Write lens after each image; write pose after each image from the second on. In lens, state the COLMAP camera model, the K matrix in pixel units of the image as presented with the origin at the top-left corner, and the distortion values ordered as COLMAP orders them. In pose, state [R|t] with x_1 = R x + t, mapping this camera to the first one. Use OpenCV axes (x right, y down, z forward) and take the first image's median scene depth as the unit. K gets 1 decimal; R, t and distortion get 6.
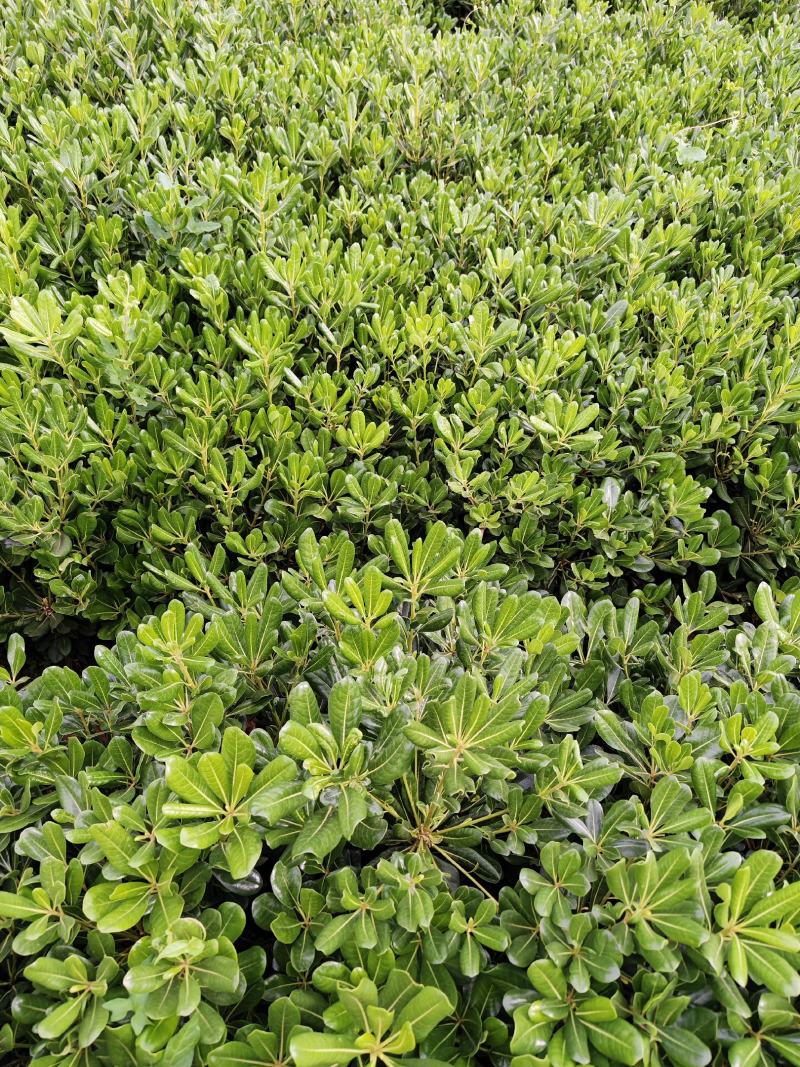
lens RADIAL K [[750.9, 0, 407.4], [0, 750.9, 535.7], [0, 0, 1]] dist [-0.002317, 0.011345]
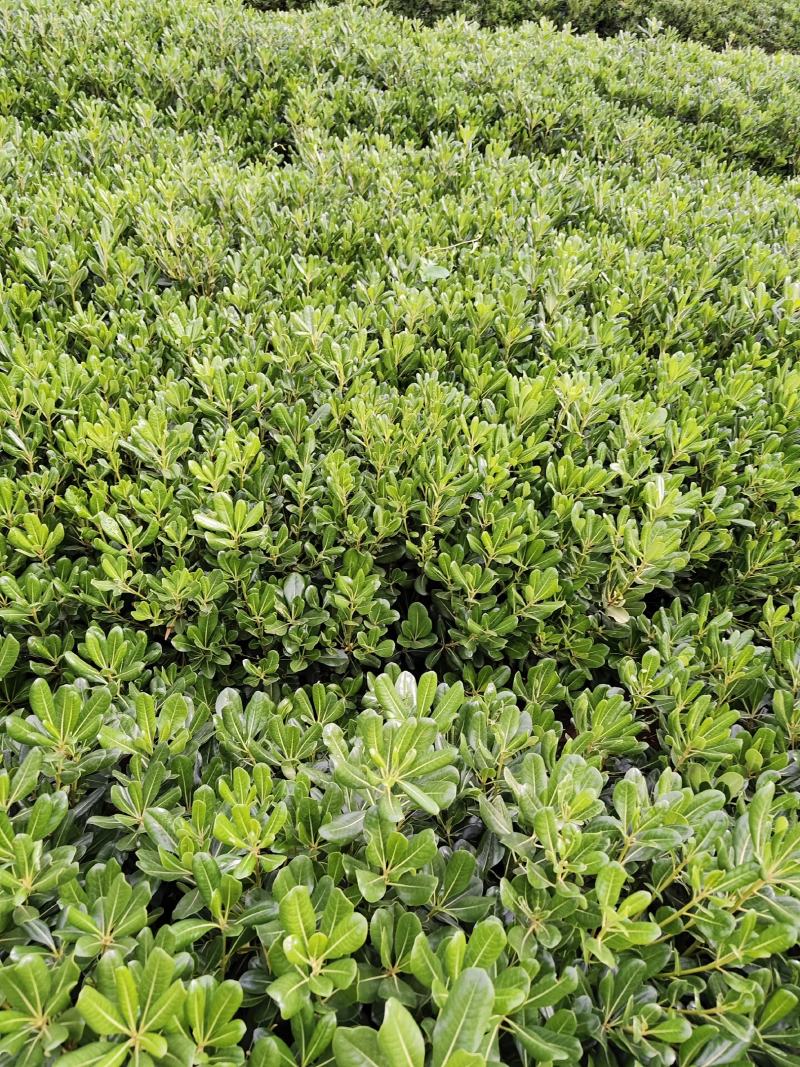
lens RADIAL K [[750.9, 0, 407.4], [0, 750.9, 535.7], [0, 0, 1]] dist [-0.002317, 0.011345]
pose [[0.997505, -0.024220, 0.066304, 0.363054], [0.032835, 0.990695, -0.132081, 0.011737], [-0.062488, 0.133929, 0.989019, -0.020241]]
